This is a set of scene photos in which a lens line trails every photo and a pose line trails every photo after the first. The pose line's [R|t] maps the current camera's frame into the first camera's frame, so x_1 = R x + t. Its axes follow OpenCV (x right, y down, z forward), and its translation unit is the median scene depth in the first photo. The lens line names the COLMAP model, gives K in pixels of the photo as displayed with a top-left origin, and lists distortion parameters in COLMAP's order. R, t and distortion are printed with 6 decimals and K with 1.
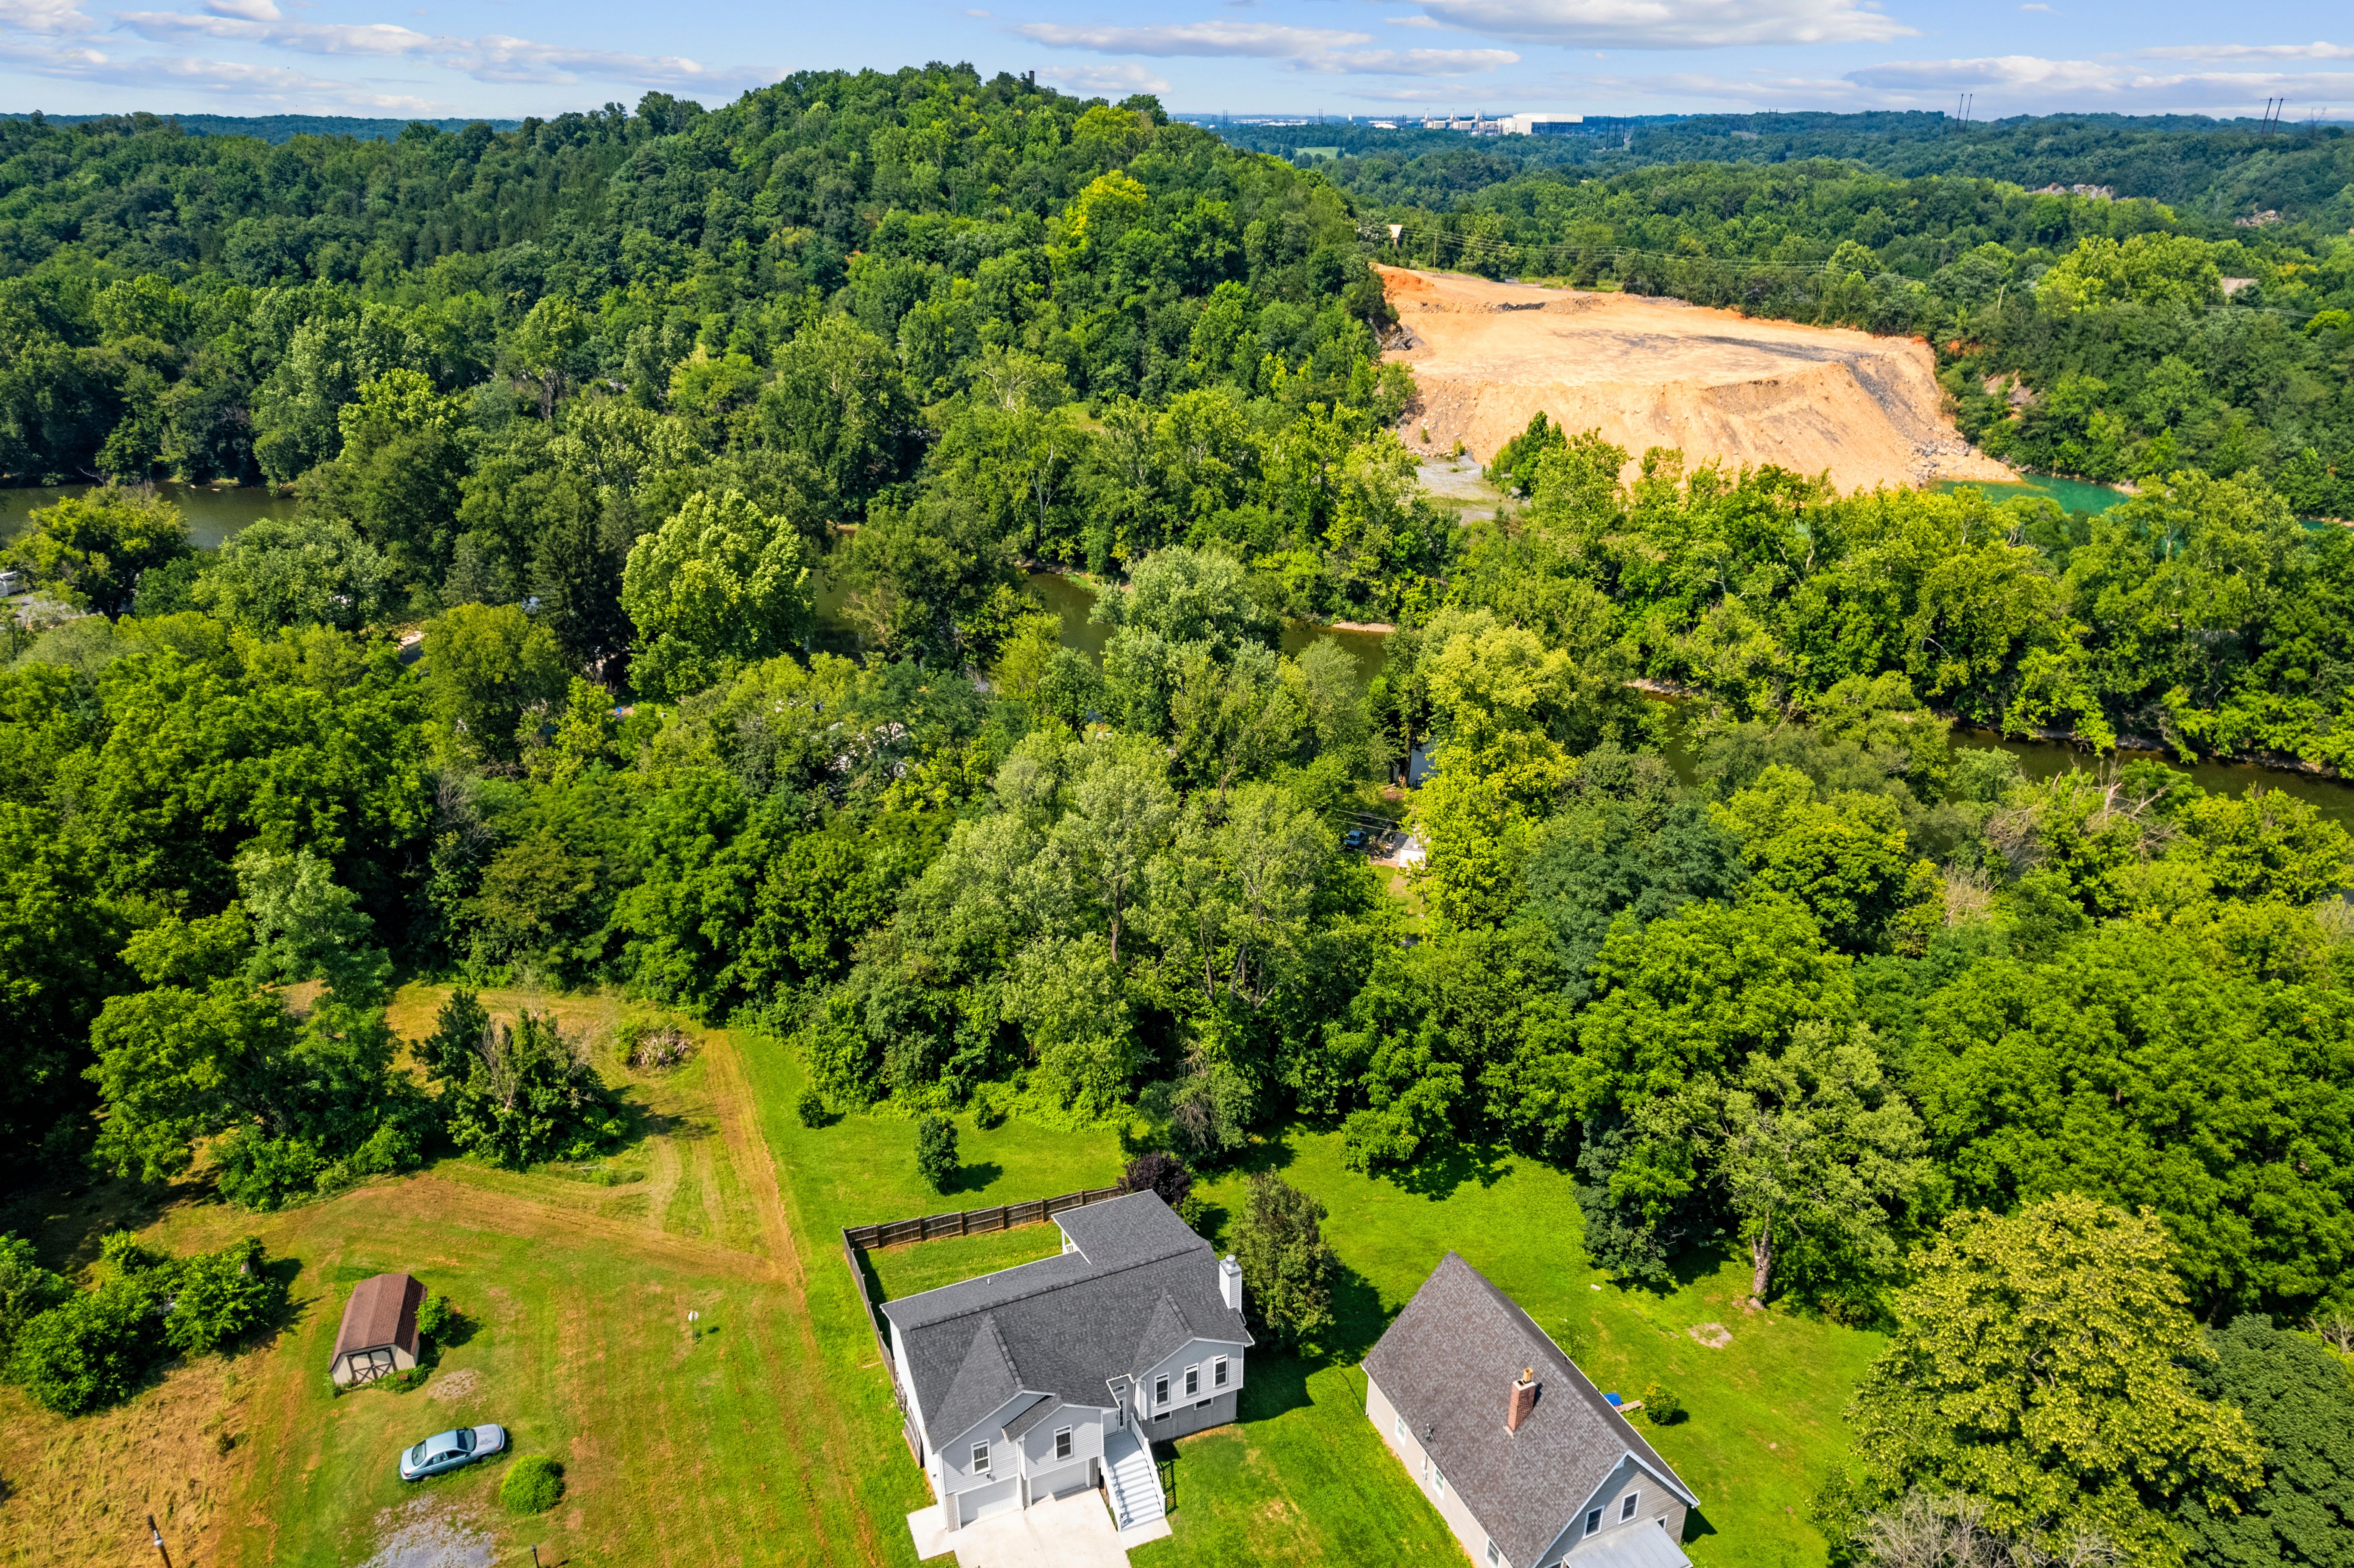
lens RADIAL K [[1556.4, 0, 1203.6], [0, 1556.4, 785.2], [0, 0, 1]] dist [-0.077688, 0.069655]
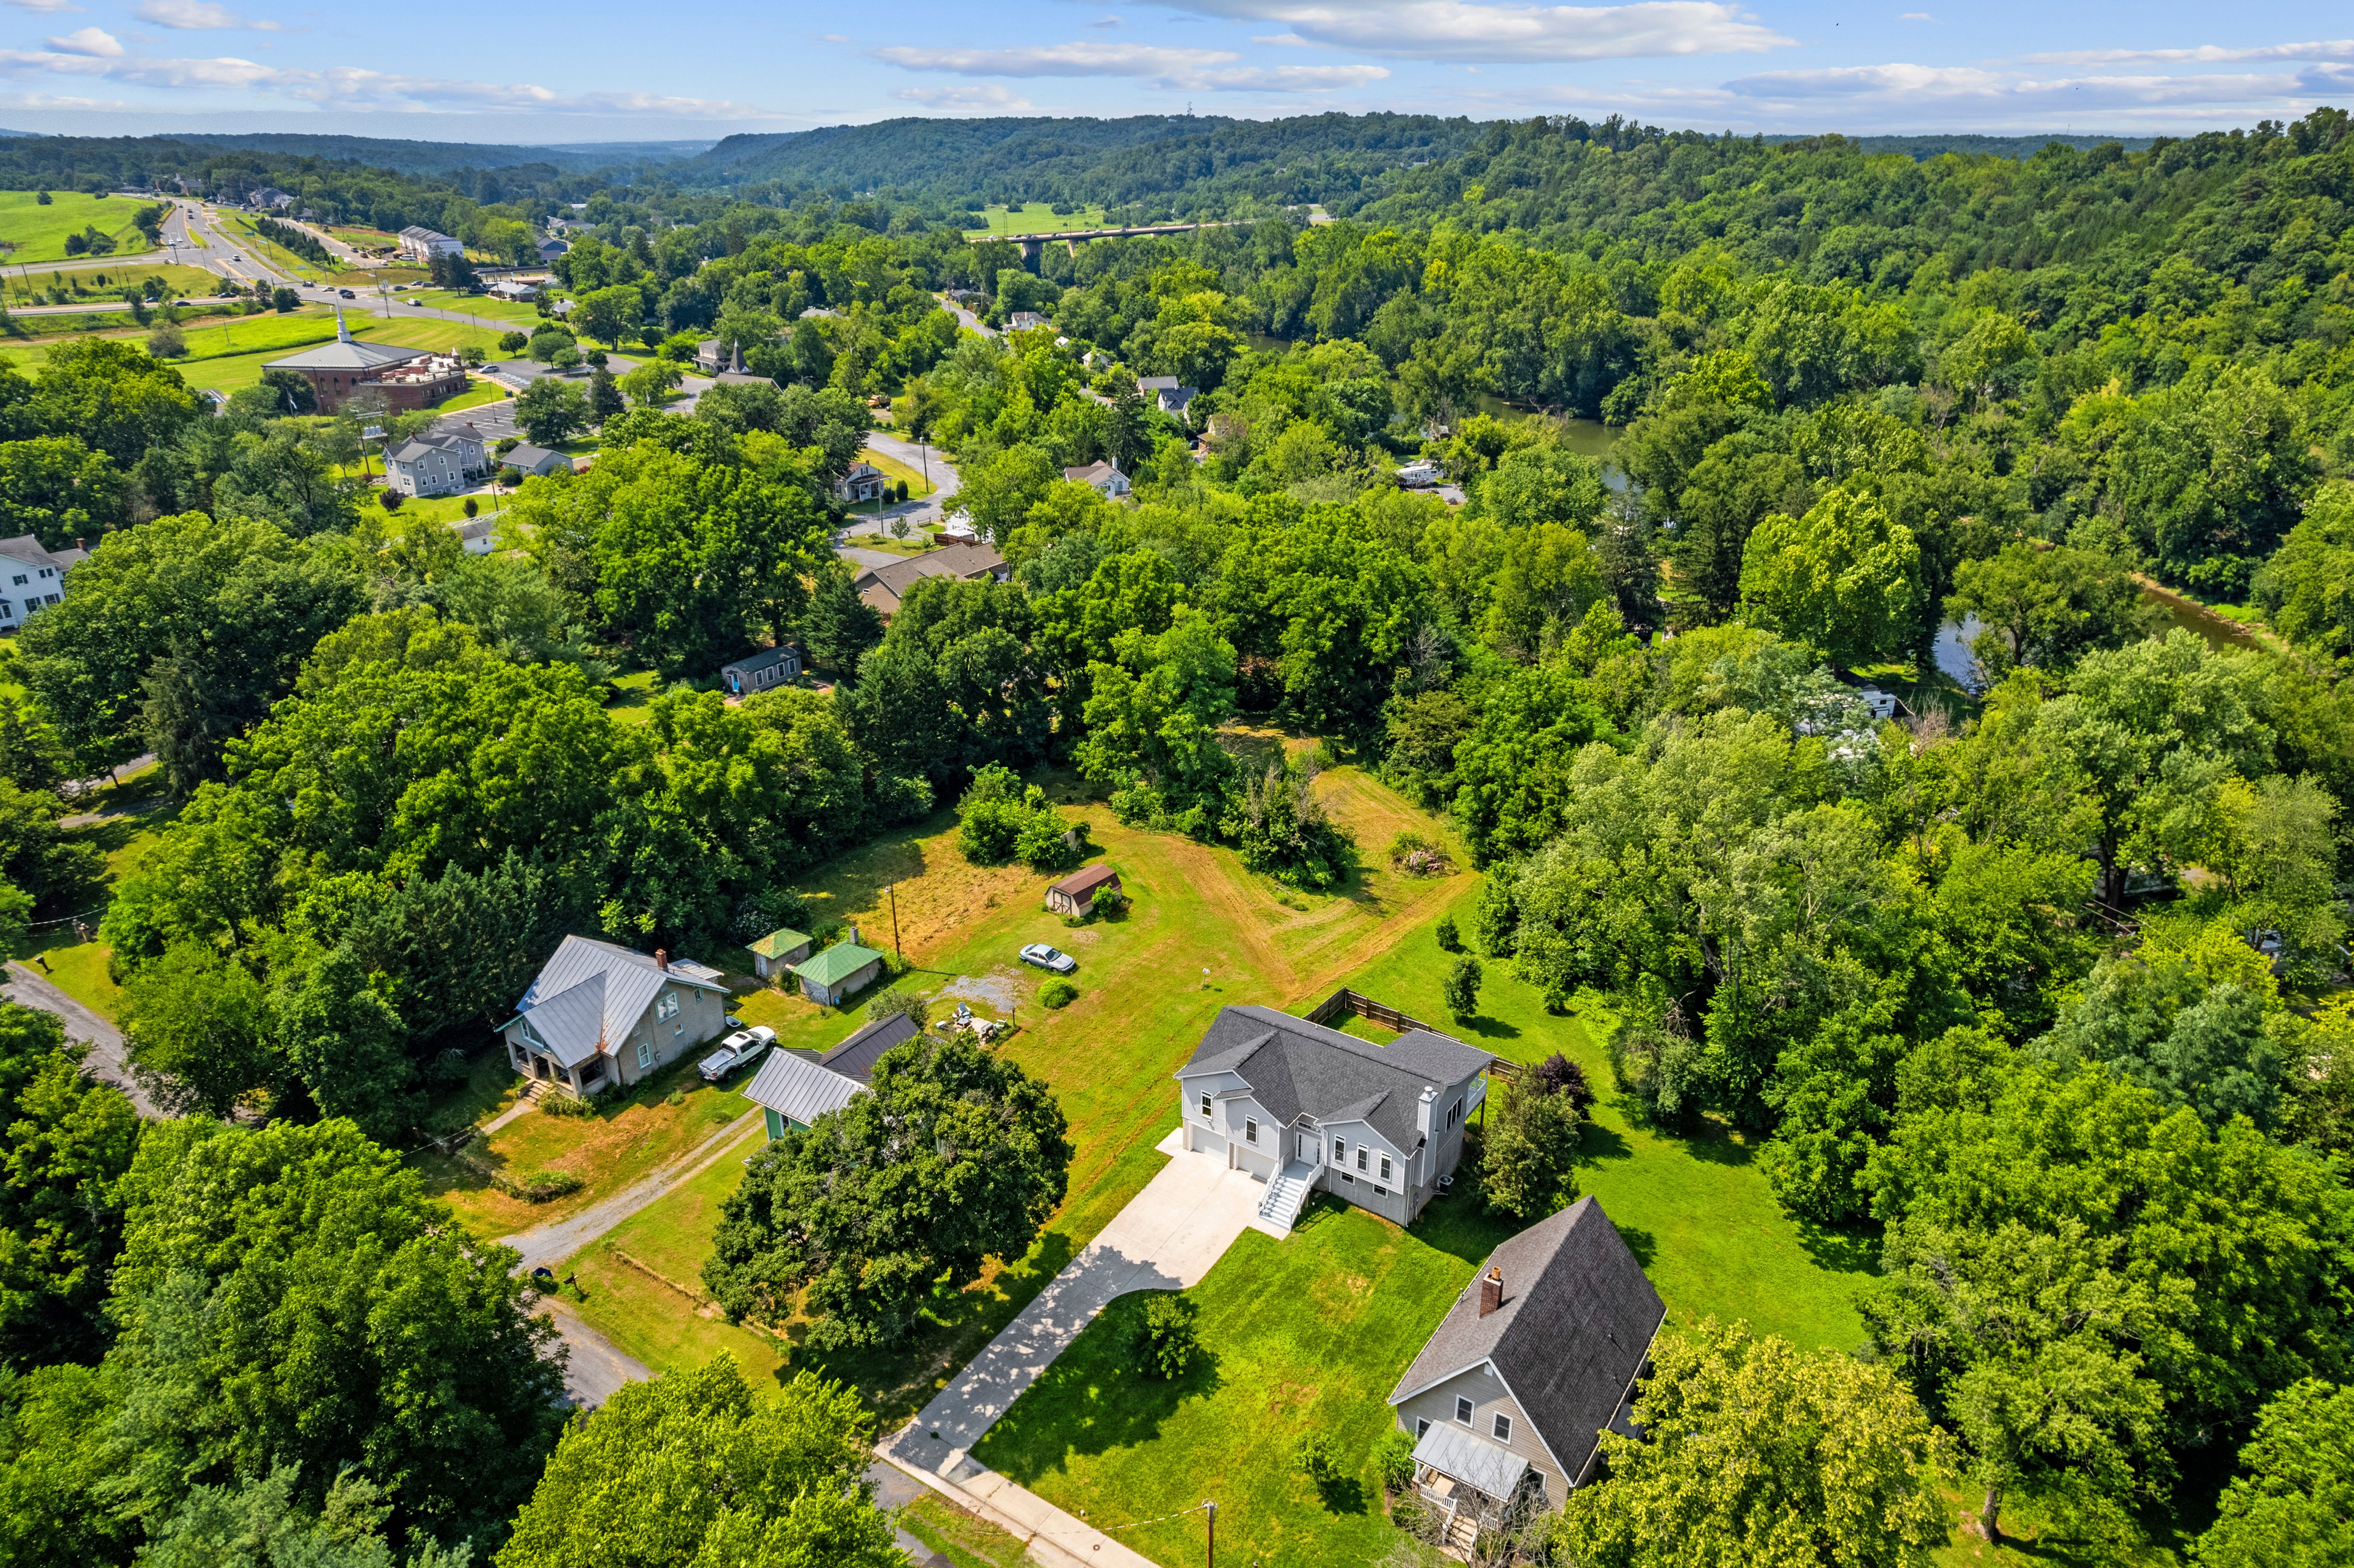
lens RADIAL K [[1556.4, 0, 1203.6], [0, 1556.4, 785.2], [0, 0, 1]] dist [-0.077688, 0.069655]
pose [[0.540944, 0.322941, -0.776587, 0.681202], [-0.331426, 0.930482, 0.156078, -0.035932], [0.773005, 0.172952, 0.610370, 0.083147]]
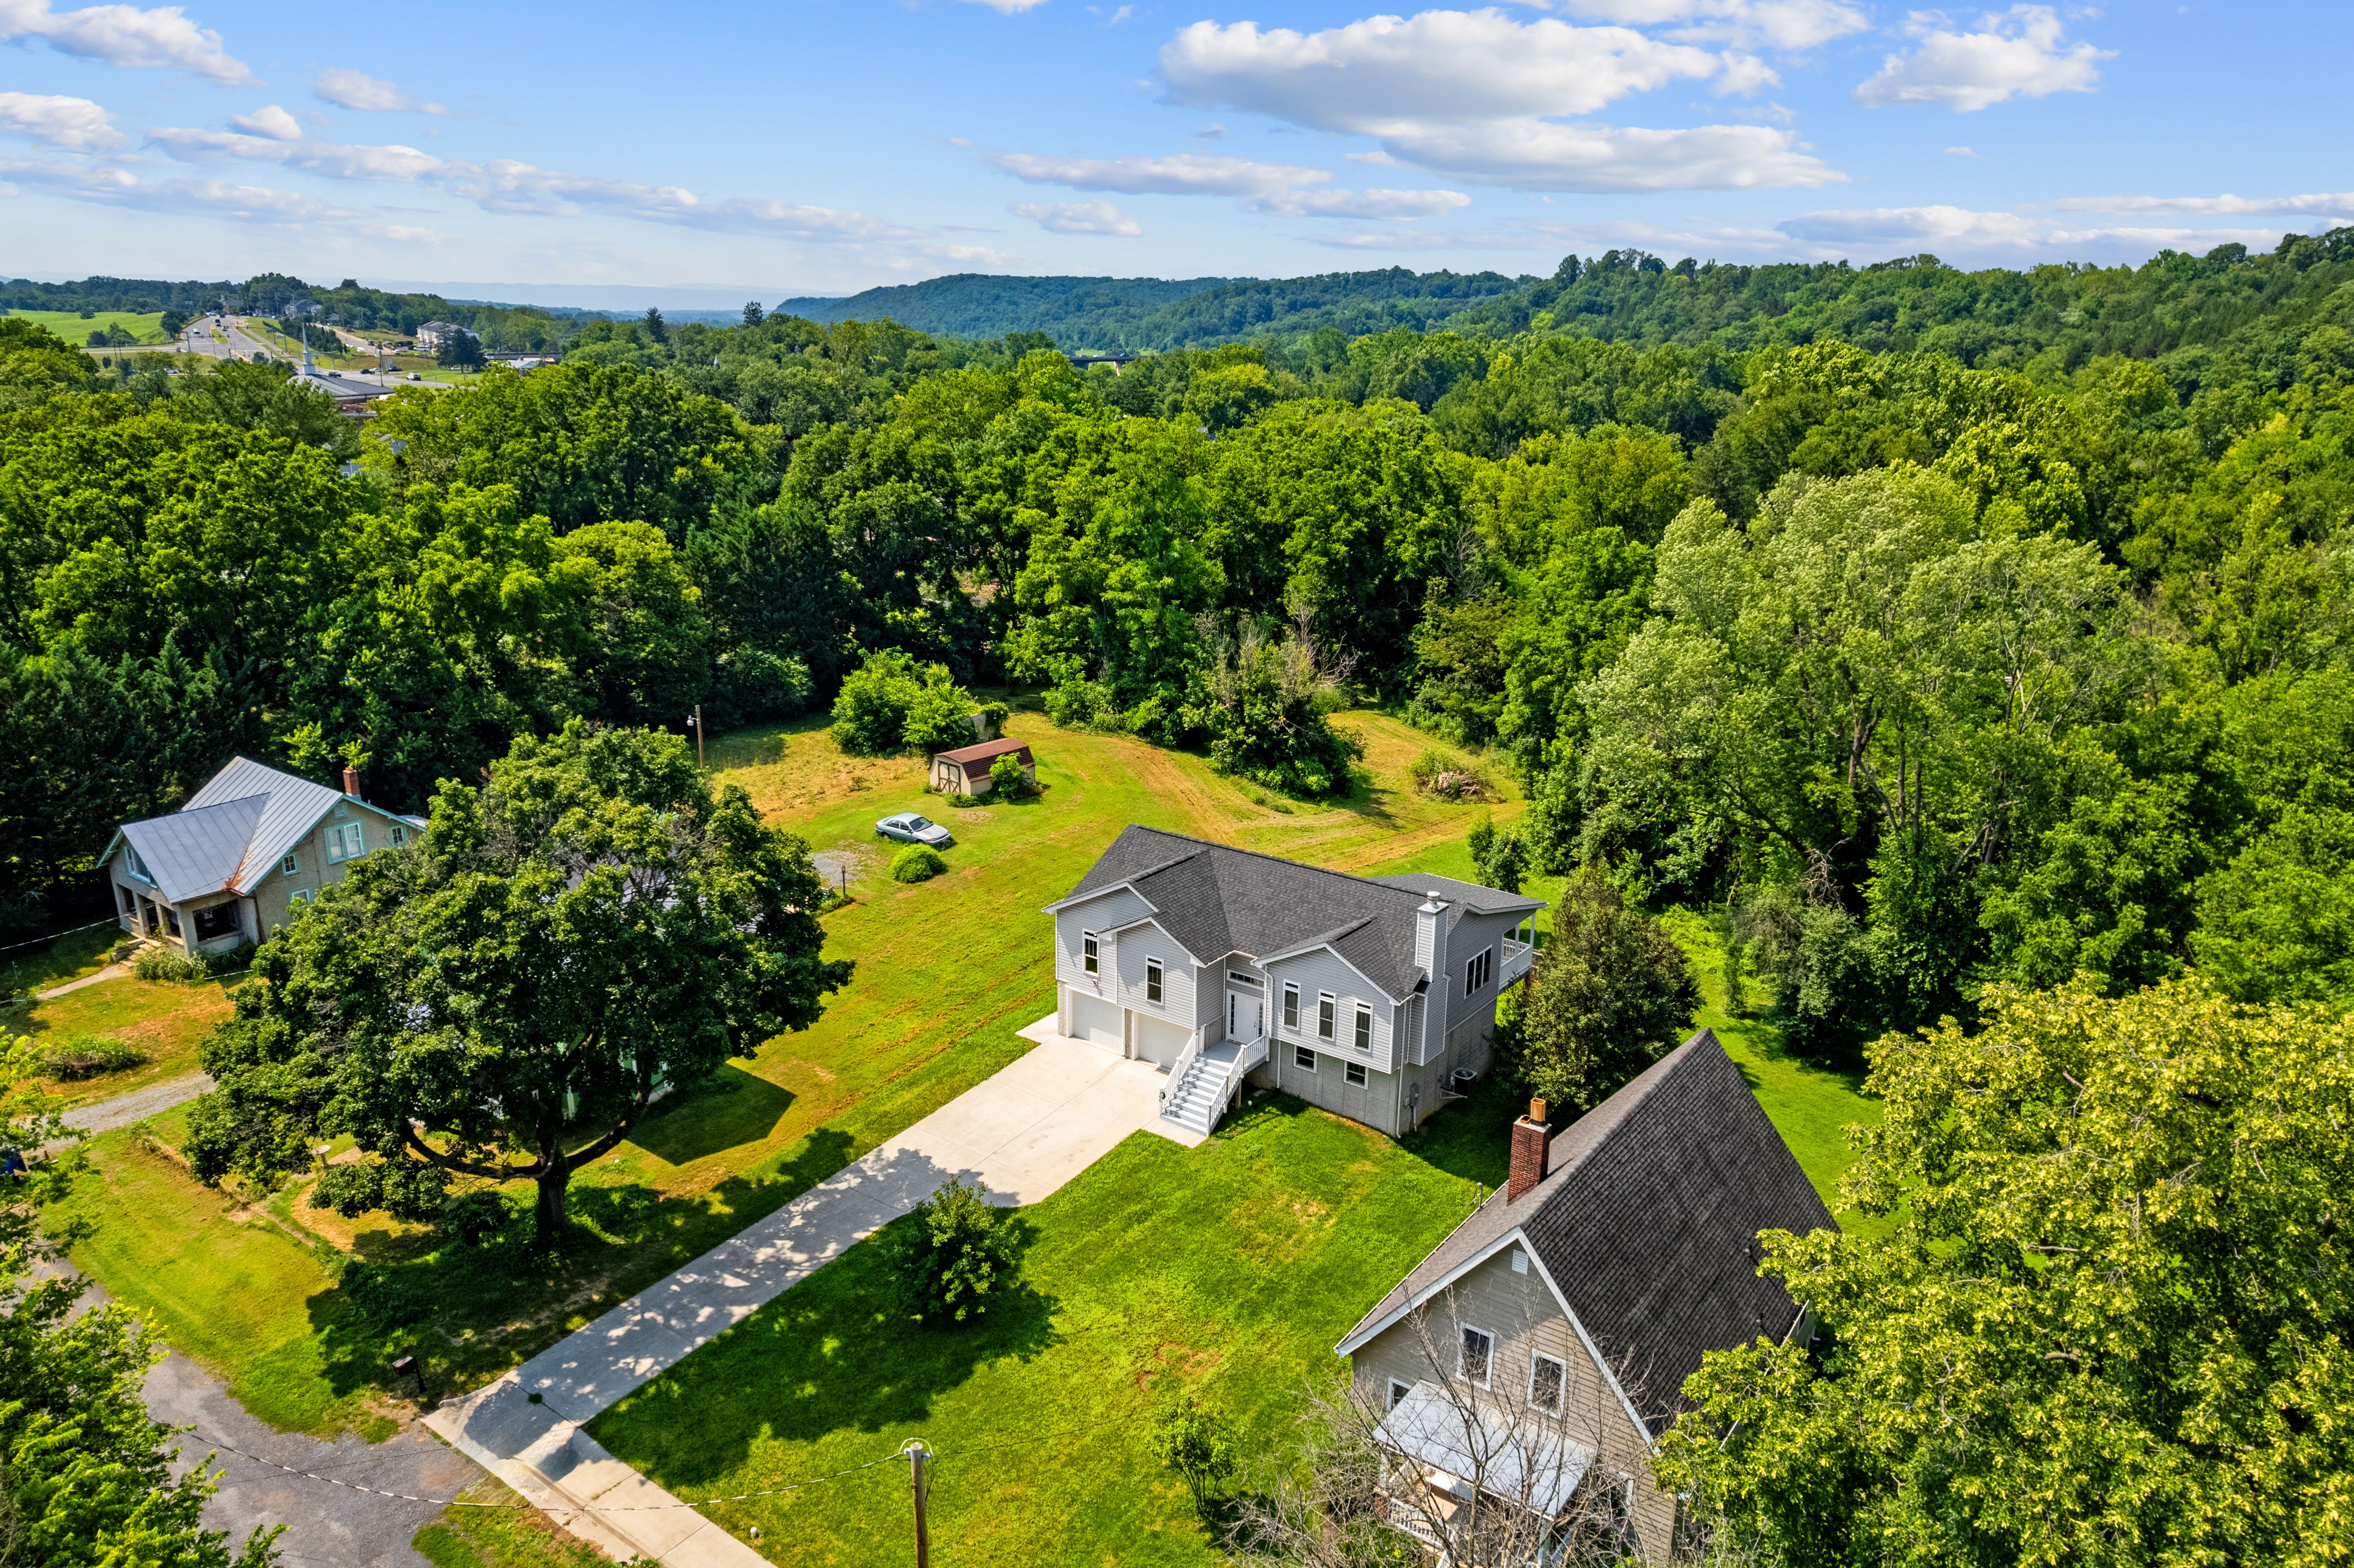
lens RADIAL K [[1624.6, 0, 1199.3], [0, 1624.6, 782.8], [0, 0, 1]] dist [-0.081513, 0.077590]
pose [[0.503548, 0.234030, -0.831666, 0.516923], [-0.348858, 0.935727, 0.052090, 0.224108], [0.790403, 0.263904, 0.552827, 0.414378]]
